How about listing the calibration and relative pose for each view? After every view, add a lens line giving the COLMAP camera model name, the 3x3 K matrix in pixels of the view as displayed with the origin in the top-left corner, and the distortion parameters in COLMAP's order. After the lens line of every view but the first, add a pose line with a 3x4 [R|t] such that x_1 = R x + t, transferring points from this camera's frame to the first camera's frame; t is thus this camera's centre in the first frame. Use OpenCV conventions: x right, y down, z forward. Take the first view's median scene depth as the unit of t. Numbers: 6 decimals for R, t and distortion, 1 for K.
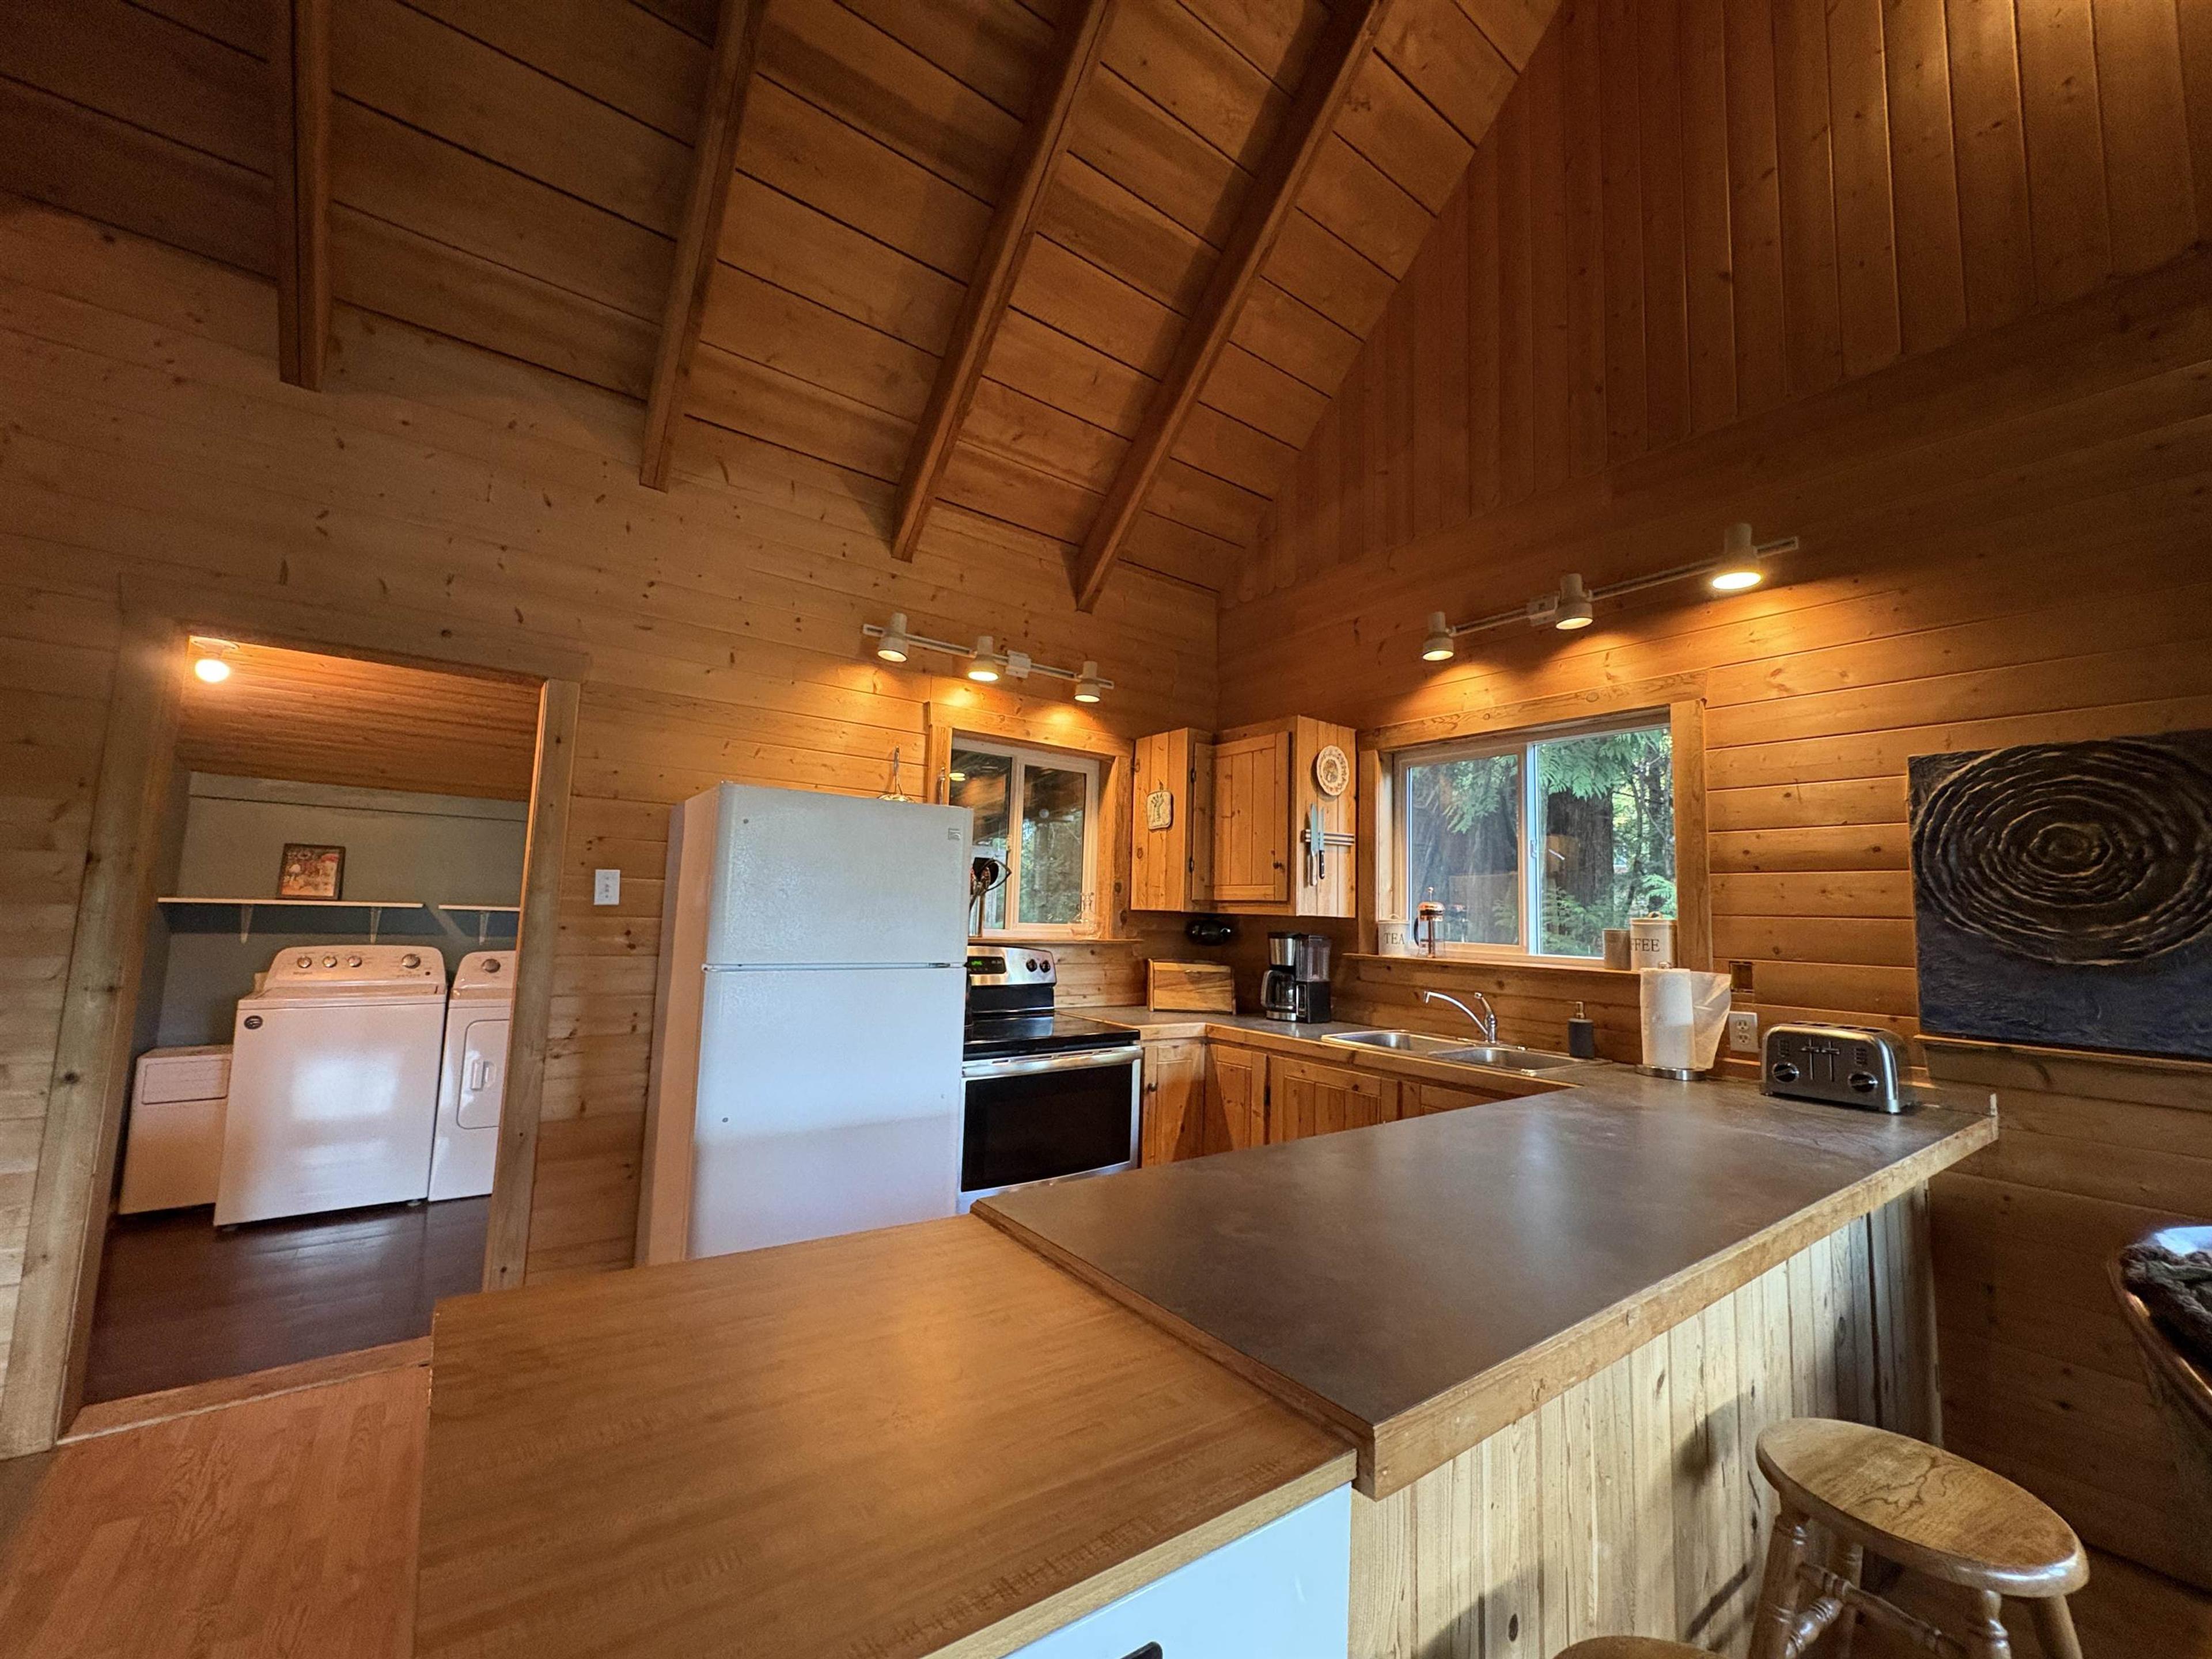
lens RADIAL K [[886.1, 0, 1100.8], [0, 886.1, 828.1], [0, 0, 1]] dist [0.000551, -0.000494]
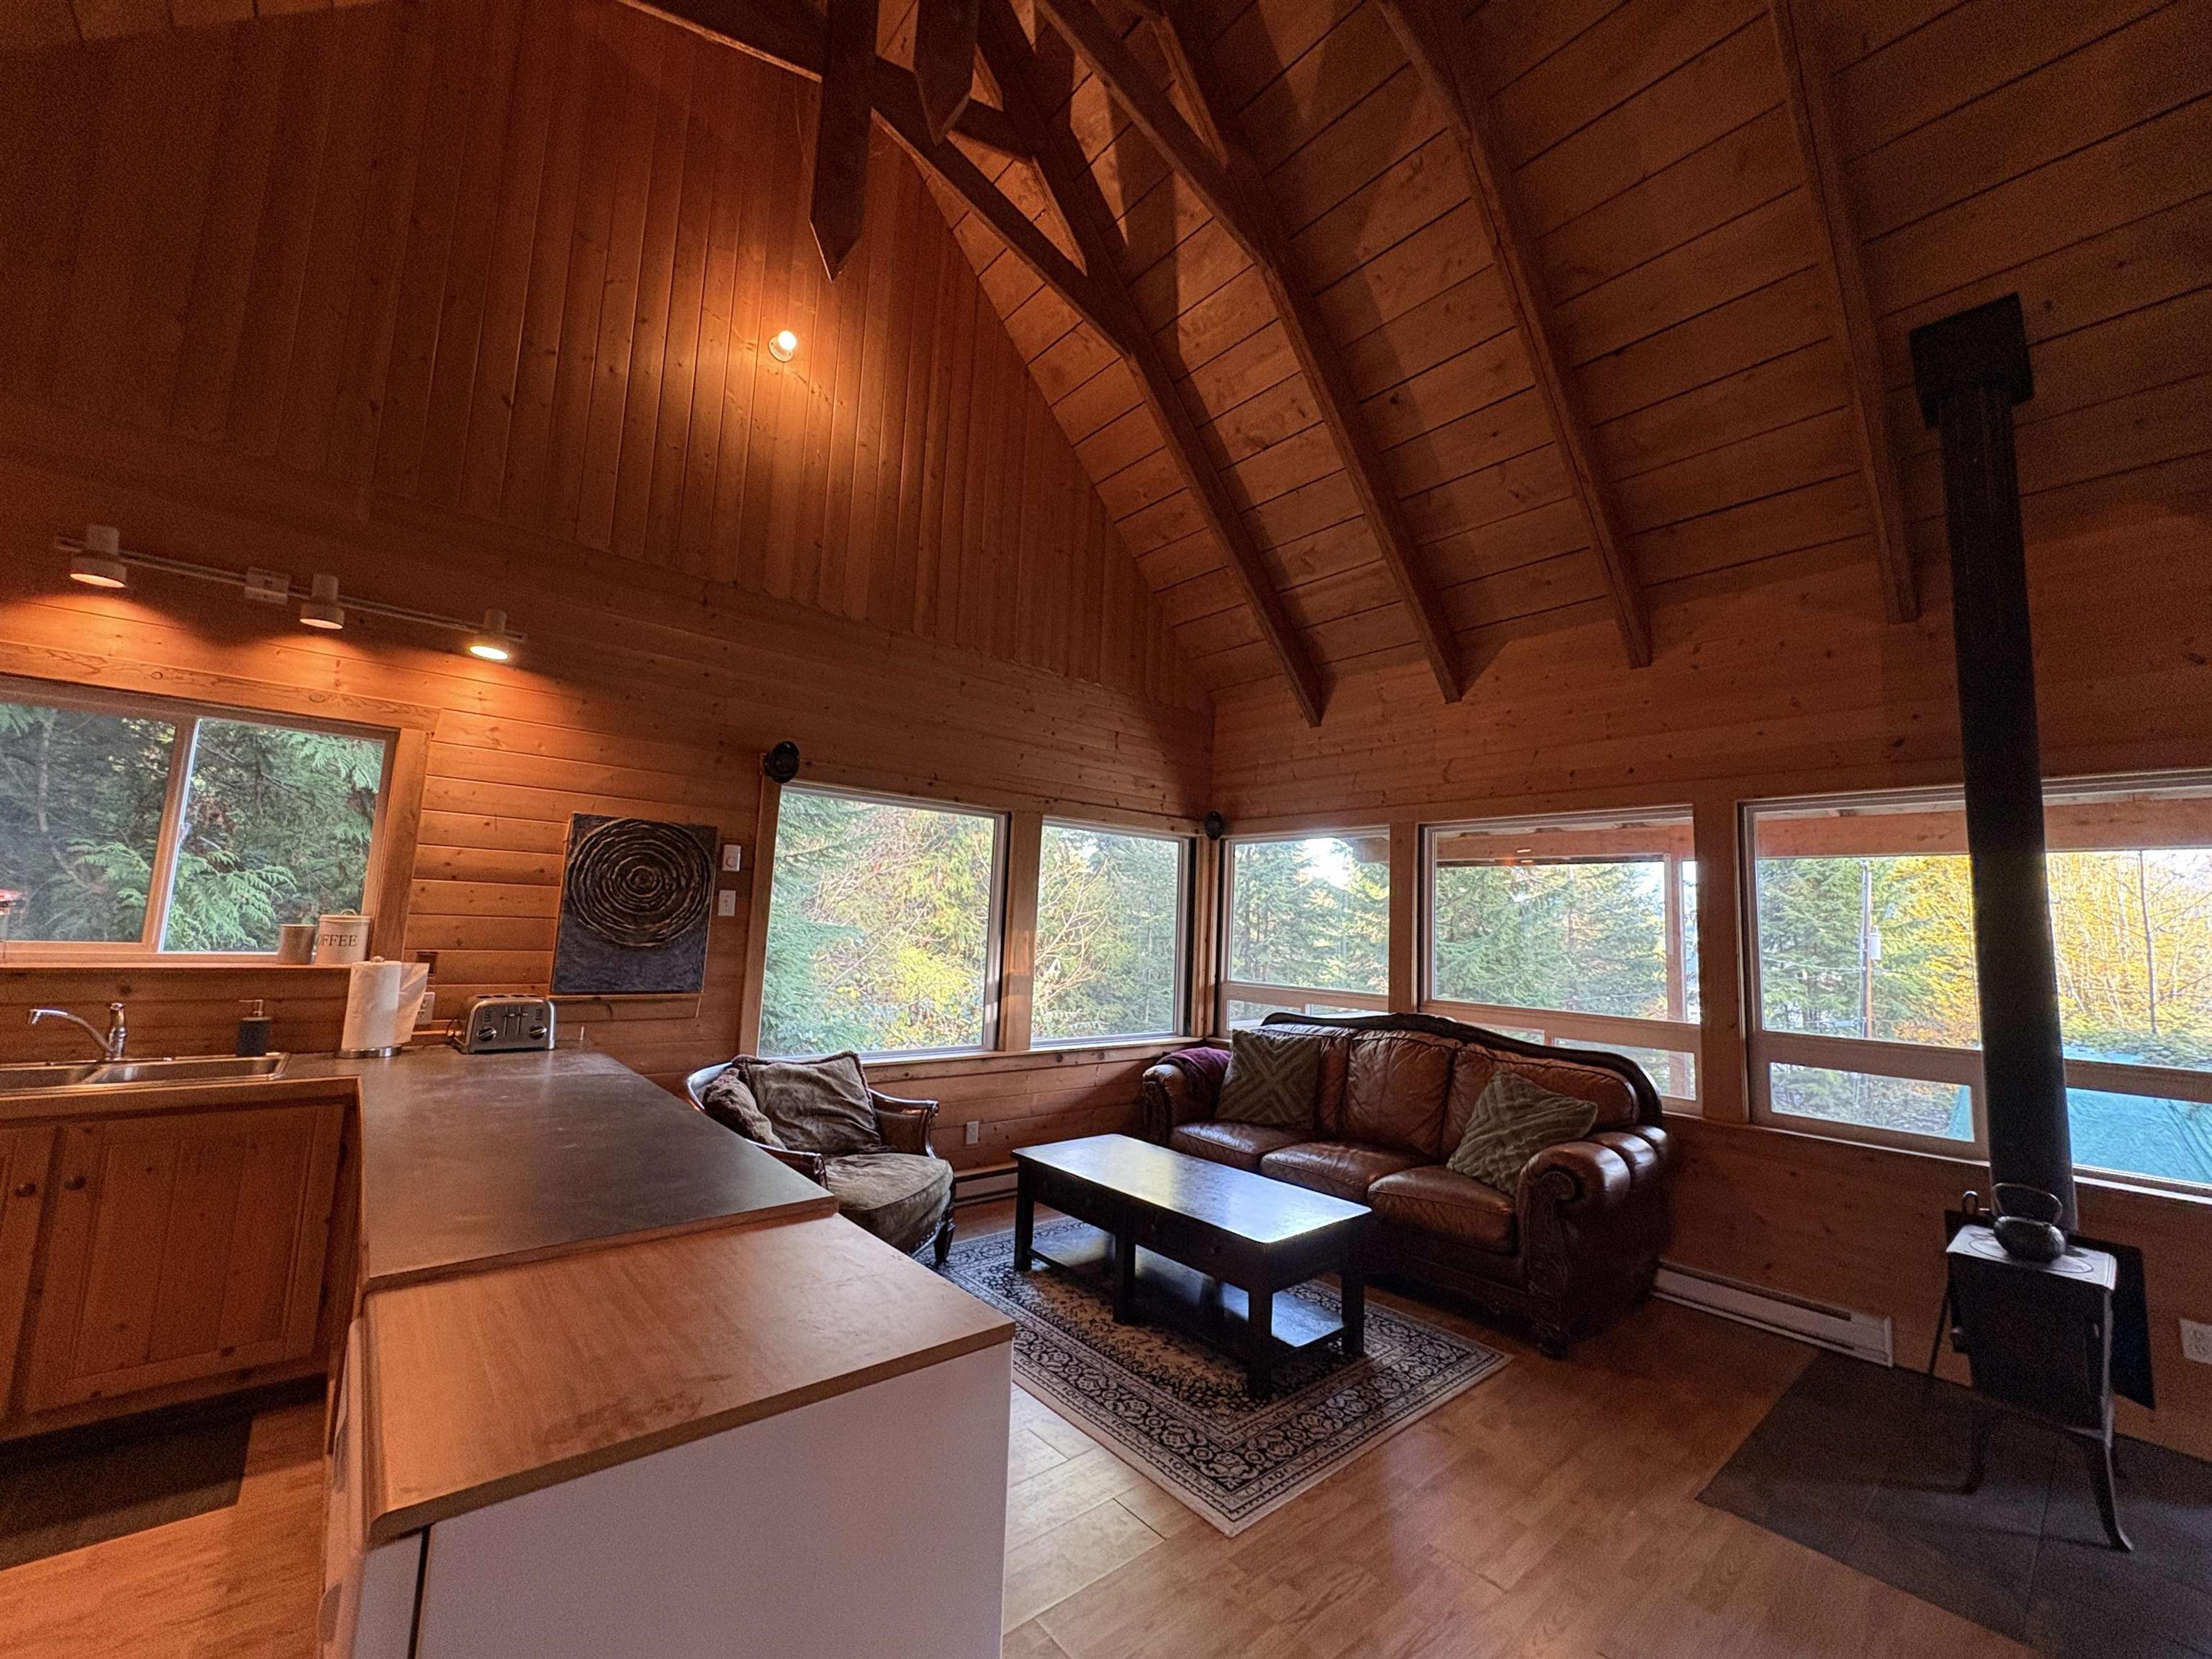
lens RADIAL K [[886.1, 0, 1102.6], [0, 886.1, 827.5], [0, 0, 1]] dist [0.000551, -0.000494]
pose [[-0.065751, 0.071683, 0.995258, -0.607875], [-0.142447, 0.986526, -0.080465, -0.057541], [-0.987616, -0.147062, -0.054654, 0.169862]]
